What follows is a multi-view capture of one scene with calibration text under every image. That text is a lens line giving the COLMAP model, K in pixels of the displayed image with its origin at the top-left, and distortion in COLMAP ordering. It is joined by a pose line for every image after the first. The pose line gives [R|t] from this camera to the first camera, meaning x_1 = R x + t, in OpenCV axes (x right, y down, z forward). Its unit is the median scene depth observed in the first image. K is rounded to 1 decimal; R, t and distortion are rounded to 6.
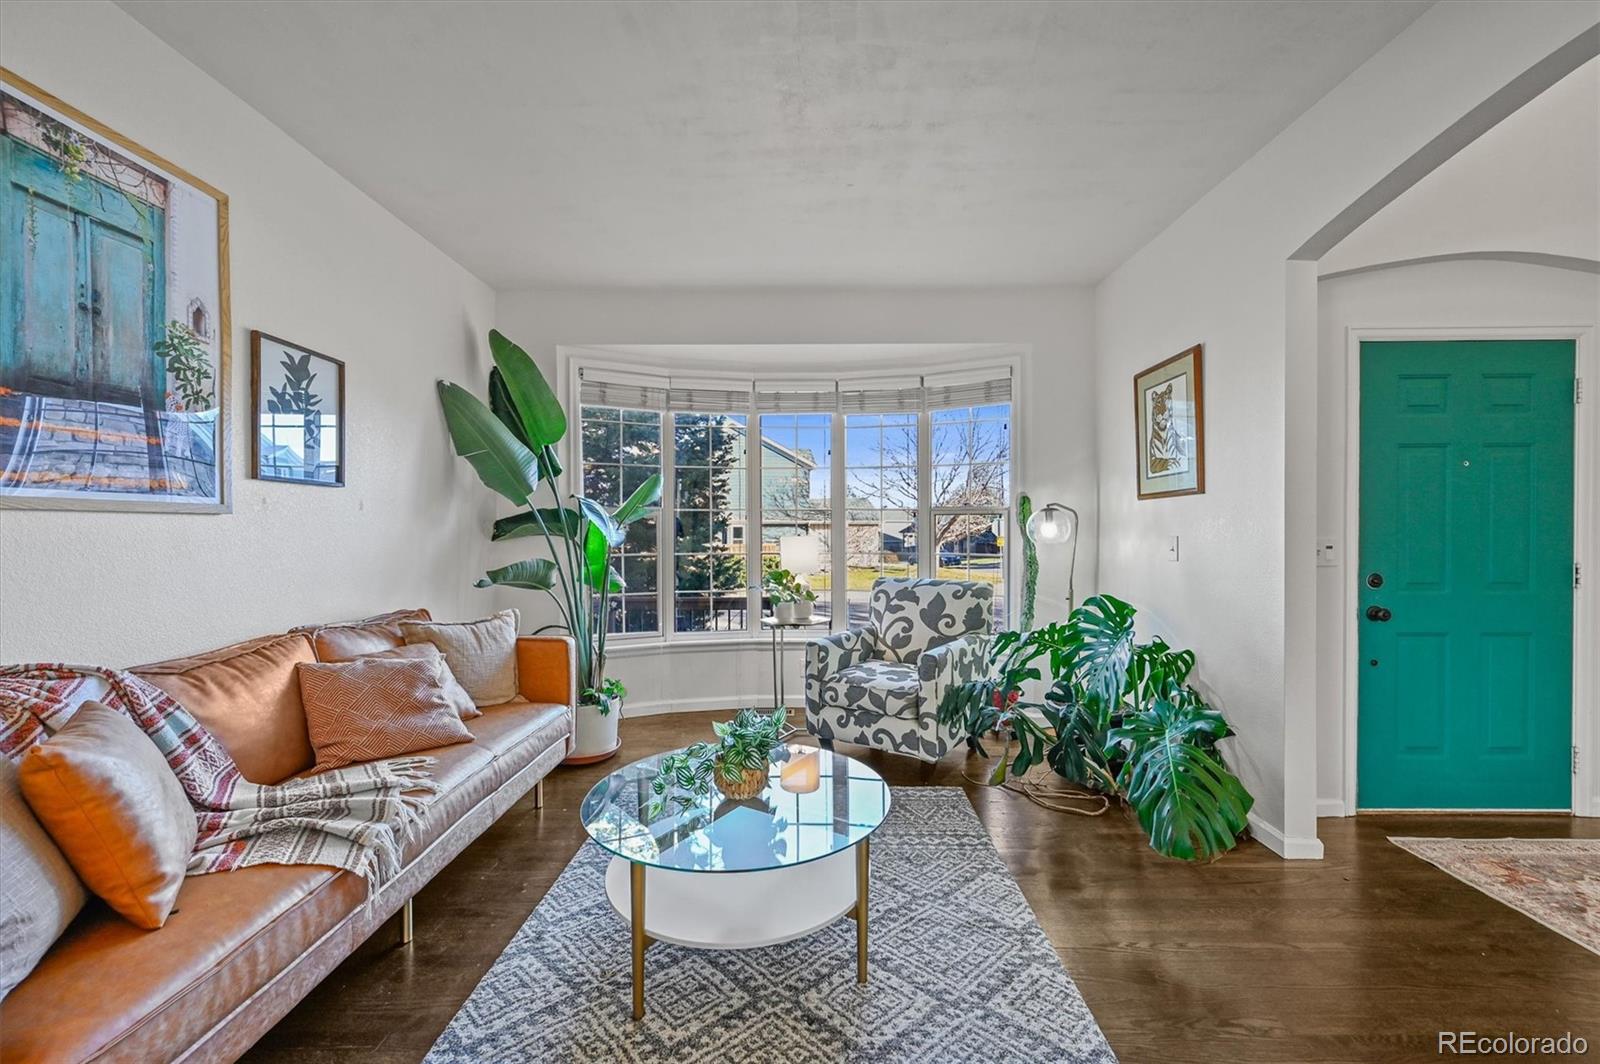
lens RADIAL K [[624.5, 0, 803.3], [0, 624.5, 534.5], [0, 0, 1]] dist [-0.000968, 0.000306]
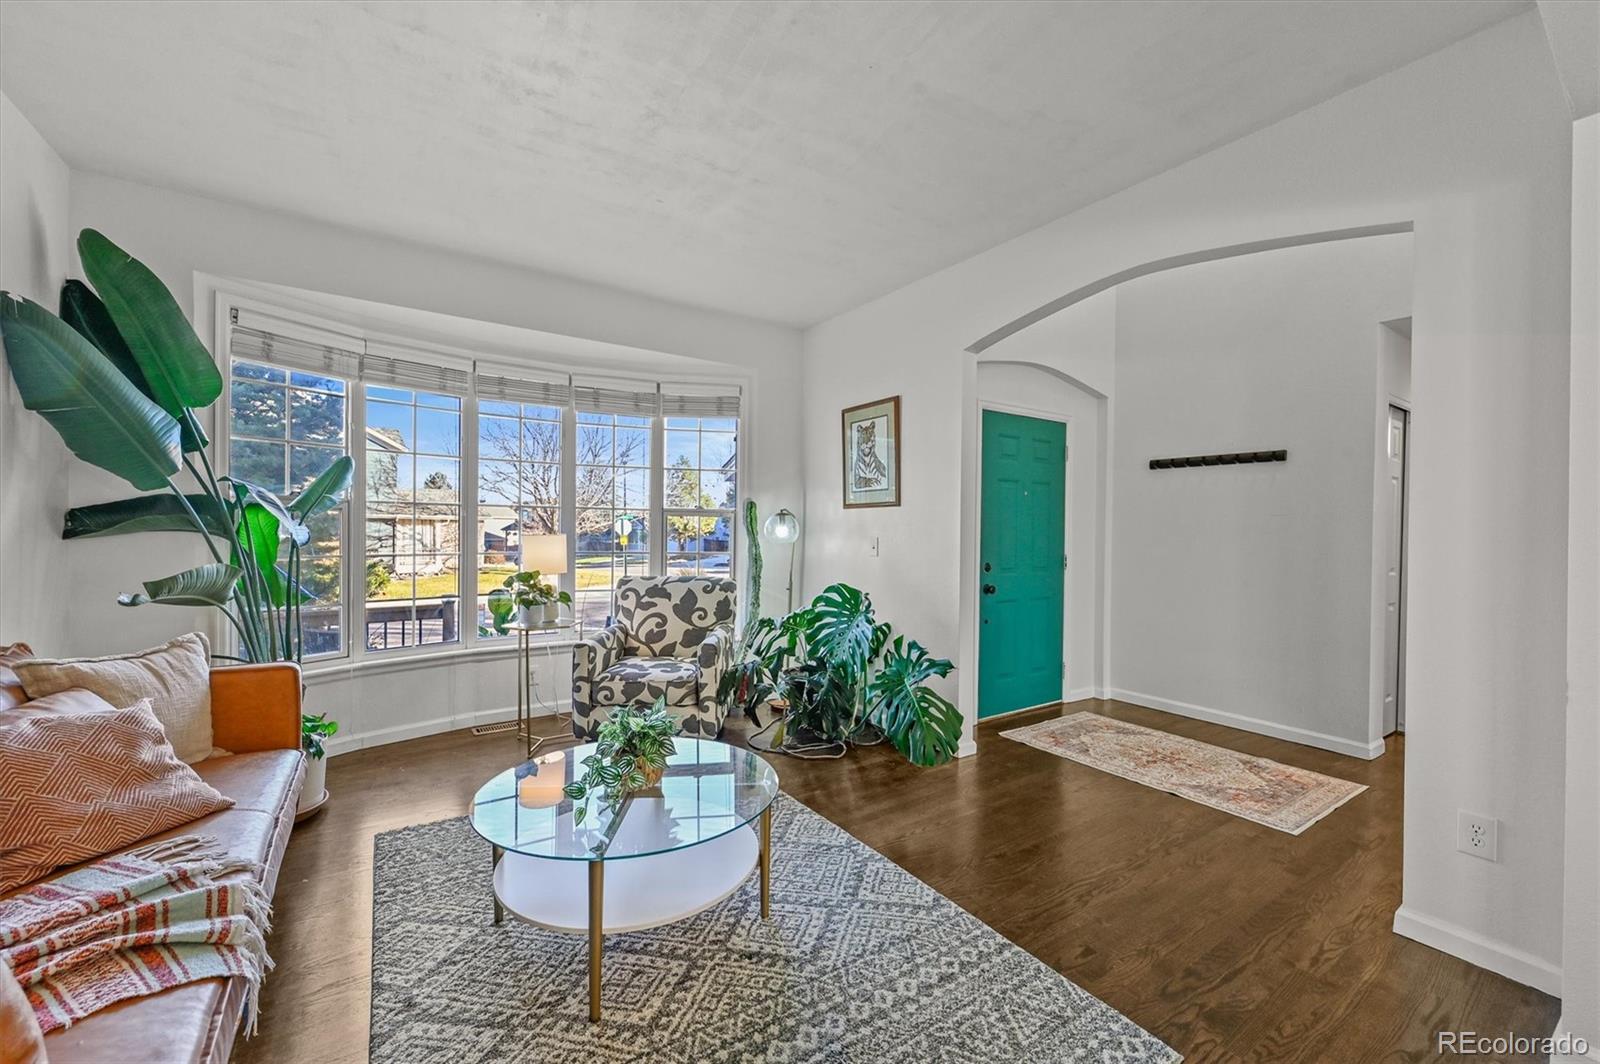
lens RADIAL K [[624.5, 0, 803.3], [0, 624.5, 534.5], [0, 0, 1]] dist [-0.000968, 0.000306]
pose [[0.826409, 0.007678, 0.563018, -0.283046], [-0.008911, 0.999960, -0.000556, -0.001400], [-0.563000, -0.004558, 0.826445, -0.003923]]
